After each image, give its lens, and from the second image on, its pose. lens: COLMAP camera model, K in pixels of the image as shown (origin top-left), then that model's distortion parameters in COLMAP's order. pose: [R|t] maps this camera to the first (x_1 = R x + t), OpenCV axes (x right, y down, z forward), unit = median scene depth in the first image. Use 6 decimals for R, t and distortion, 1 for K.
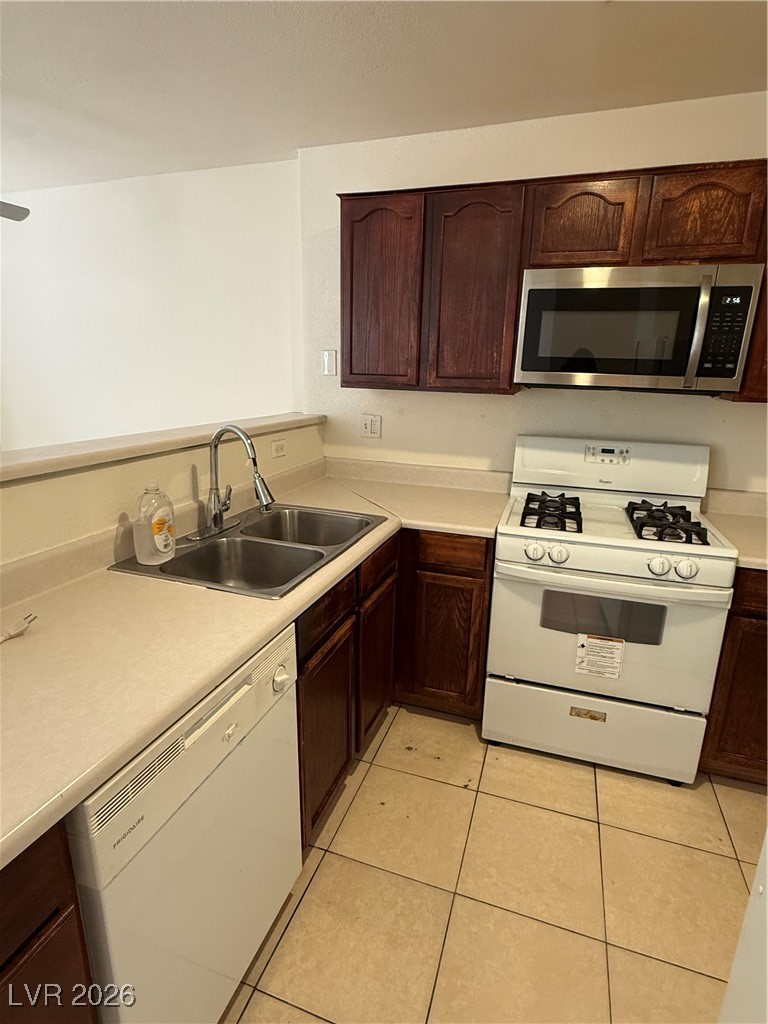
lens RADIAL K [[534.1, 0, 385.4], [0, 534.1, 509.9], [0, 0, 1]] dist [0.002841, -0.000323]
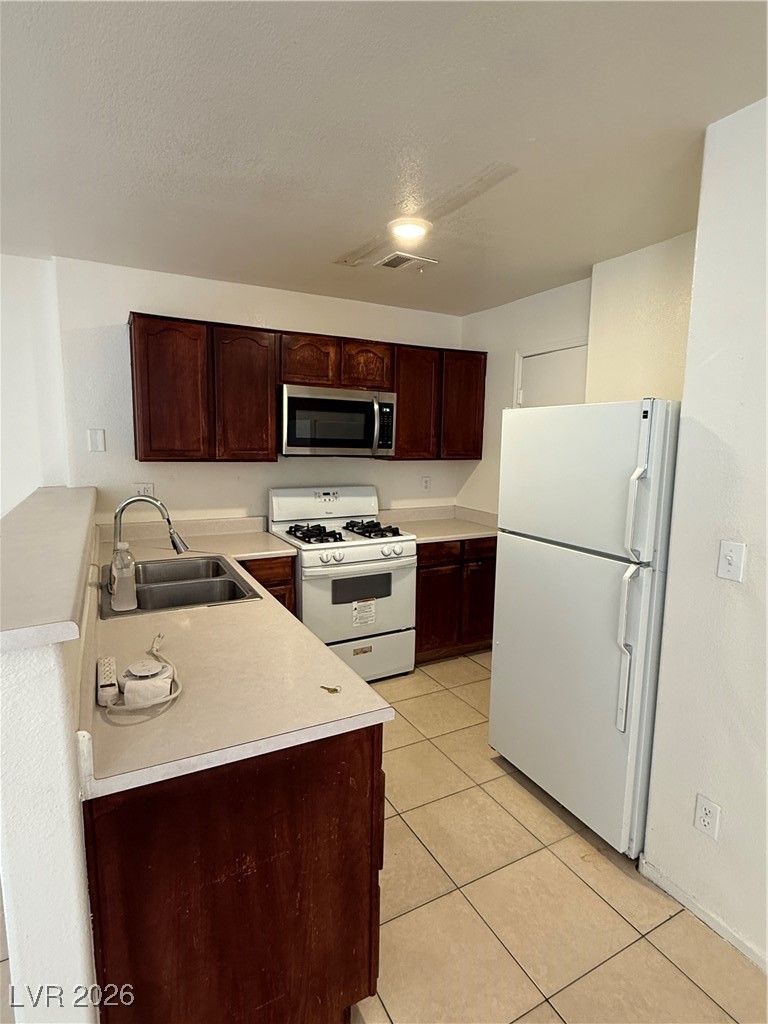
lens RADIAL K [[534.1, 0, 379.3], [0, 534.1, 511.4], [0, 0, 1]] dist [0.002841, -0.000323]
pose [[0.682728, -0.109187, 0.722468, -0.745694], [0.185927, 0.982185, -0.027262, 0.016355], [-0.706621, 0.152939, 0.690866, -0.242572]]
